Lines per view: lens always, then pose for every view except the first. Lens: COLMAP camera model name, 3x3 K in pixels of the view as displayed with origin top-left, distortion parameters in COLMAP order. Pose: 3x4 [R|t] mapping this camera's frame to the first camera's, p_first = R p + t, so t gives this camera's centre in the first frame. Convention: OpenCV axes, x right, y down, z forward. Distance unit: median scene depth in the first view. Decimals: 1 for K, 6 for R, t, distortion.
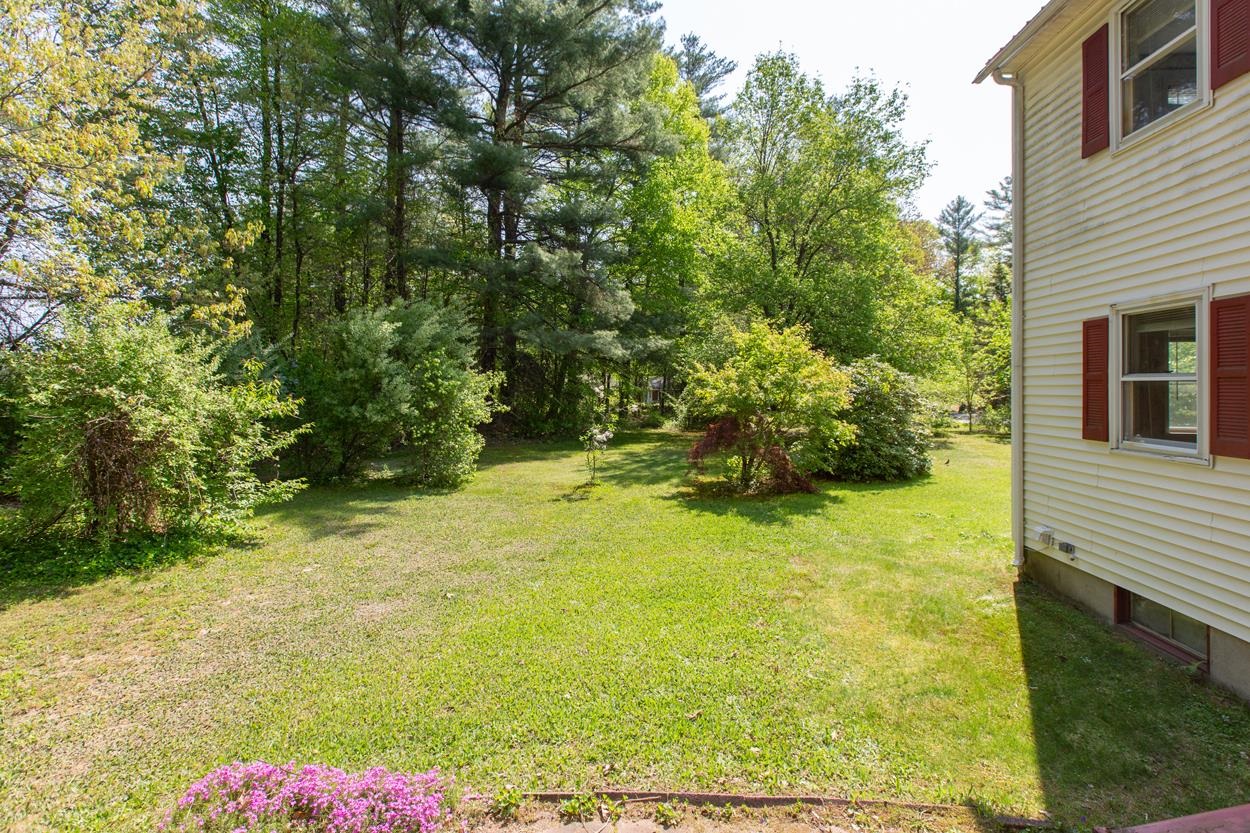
lens RADIAL K [[588.1, 0, 624.6], [0, 588.1, 383.9], [0, 0, 1]] dist [-0.000218, -0.000174]
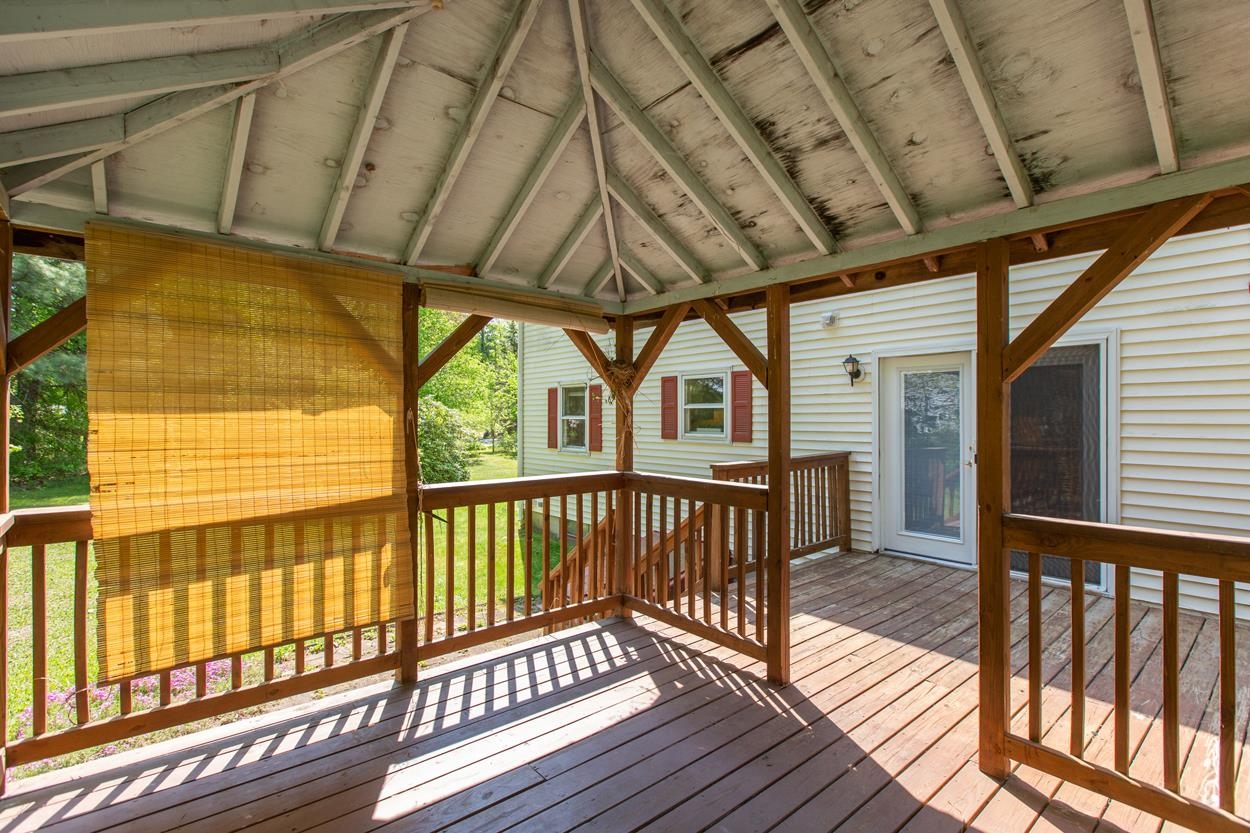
lens RADIAL K [[581.2, 0, 622.9], [0, 581.2, 409.8], [0, 0, 1]] dist [-0.020438, -0.000004]
pose [[0.728670, 0.003507, 0.684856, -0.095834], [0.000354, 0.999985, -0.005498, -0.006178], [-0.684865, 0.004249, 0.728657, -0.152599]]
